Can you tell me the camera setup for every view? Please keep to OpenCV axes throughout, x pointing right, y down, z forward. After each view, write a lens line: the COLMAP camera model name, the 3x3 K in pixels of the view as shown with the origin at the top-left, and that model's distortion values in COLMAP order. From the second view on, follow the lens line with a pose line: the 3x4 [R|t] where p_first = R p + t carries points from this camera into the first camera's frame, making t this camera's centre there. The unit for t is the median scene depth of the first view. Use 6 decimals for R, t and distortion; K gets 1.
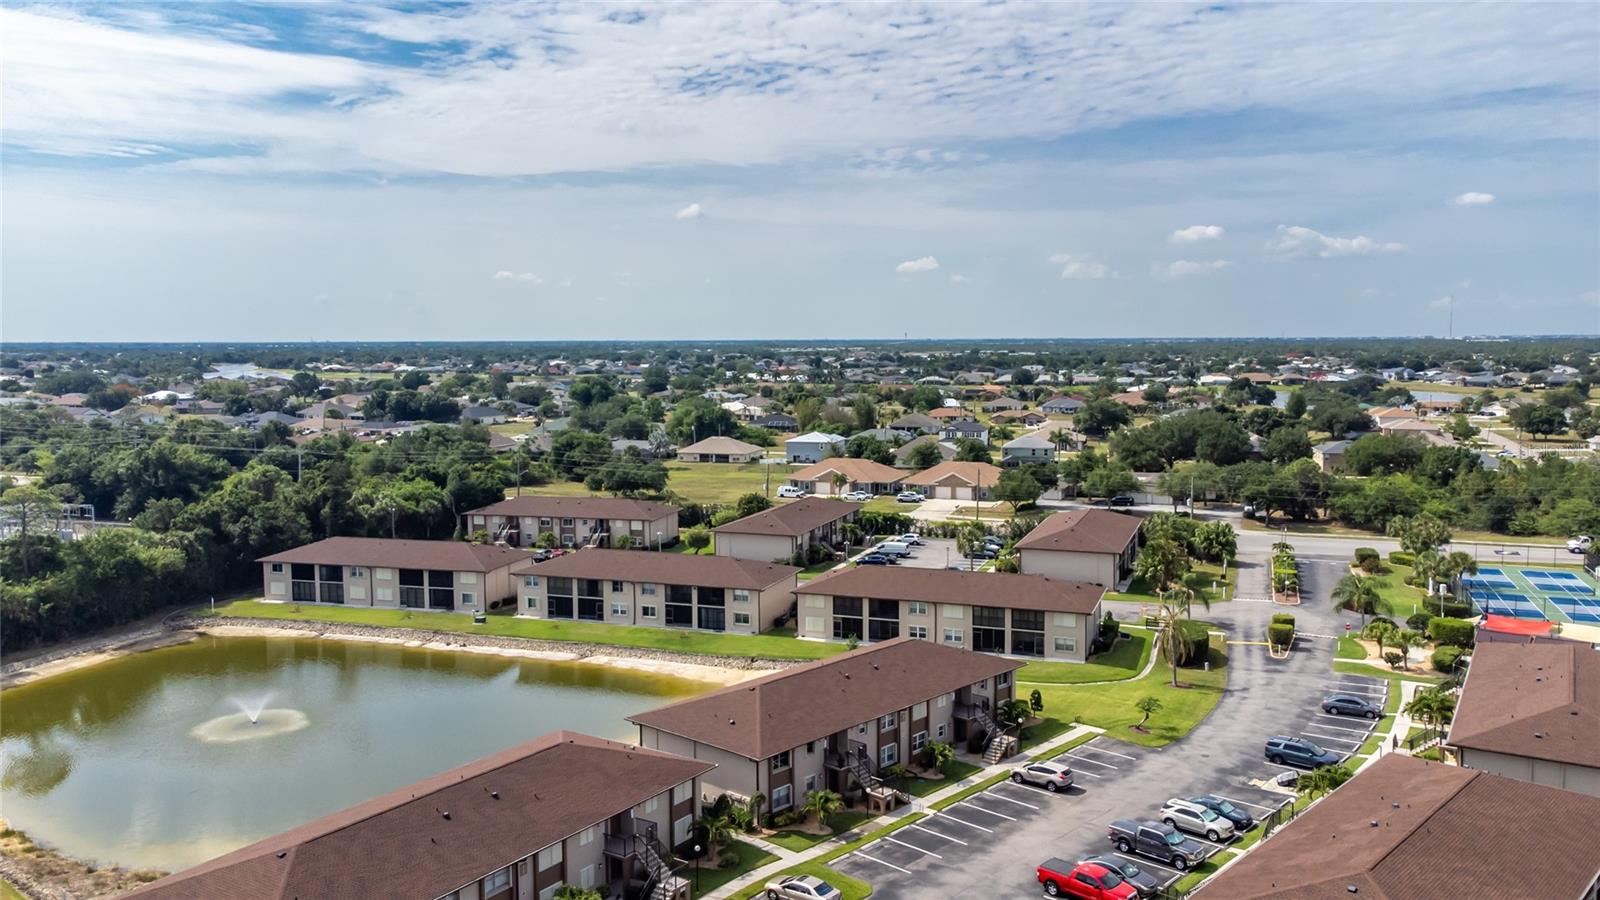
lens RADIAL K [[1245.0, 0, 809.5], [0, 1245.0, 486.1], [0, 0, 1]] dist [0.039334, 0.028229]
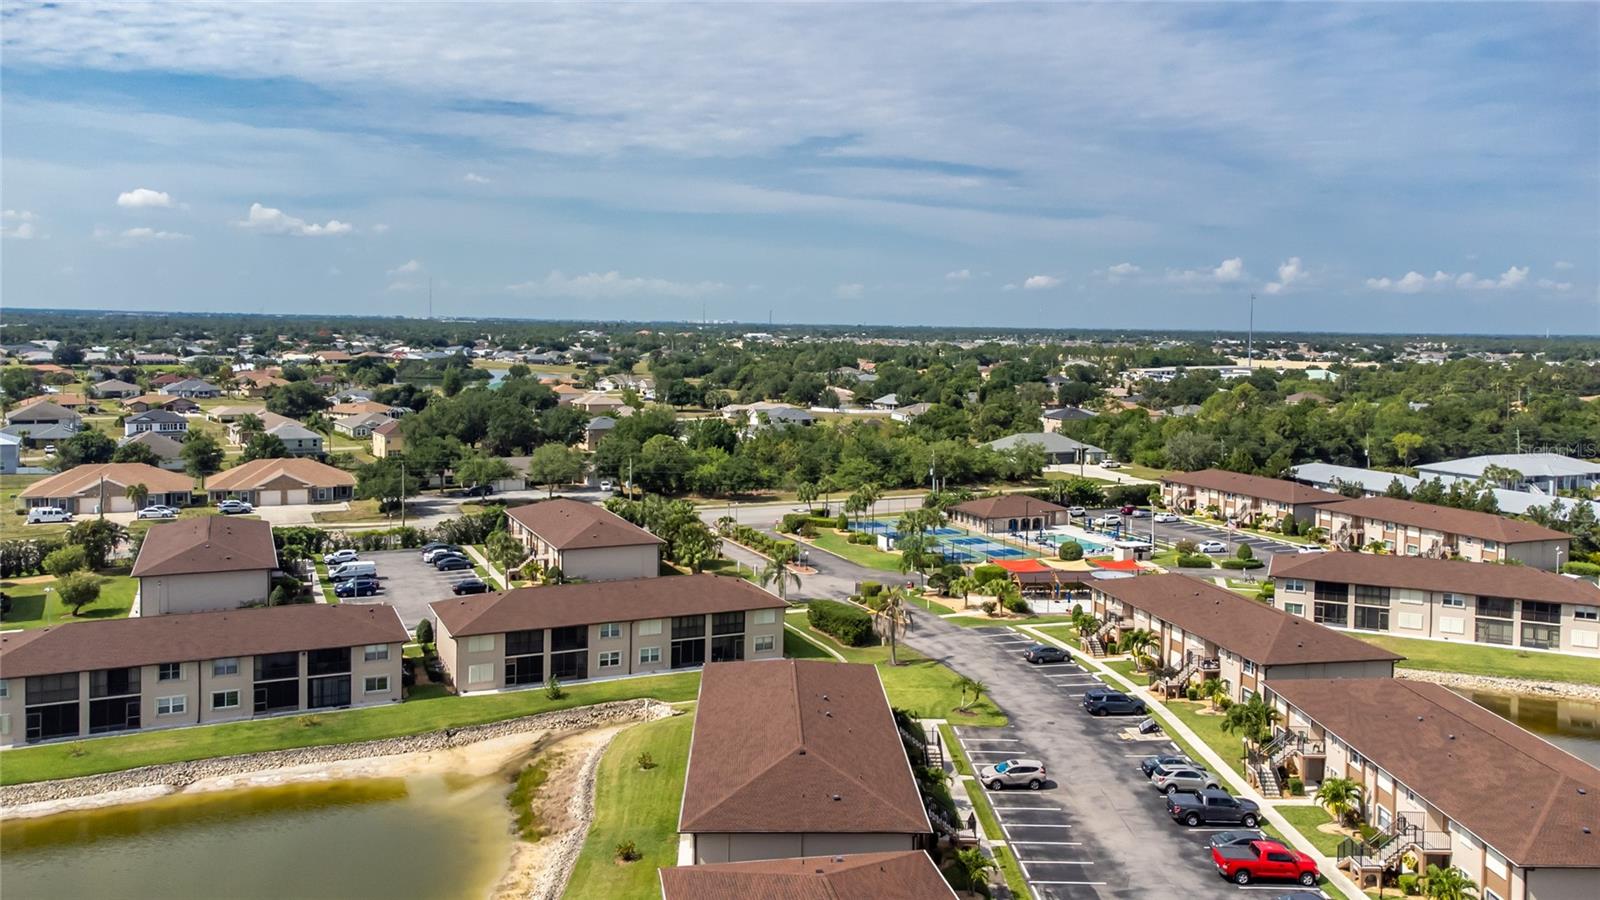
lens RADIAL K [[1245.0, 0, 796.9], [0, 1245.0, 421.0], [0, 0, 1]] dist [0.039334, 0.028229]
pose [[0.716071, -0.039307, 0.696919, -0.388005], [0.061969, 0.998051, -0.007381, -0.030552], [-0.695271, 0.048473, 0.717111, 0.261651]]
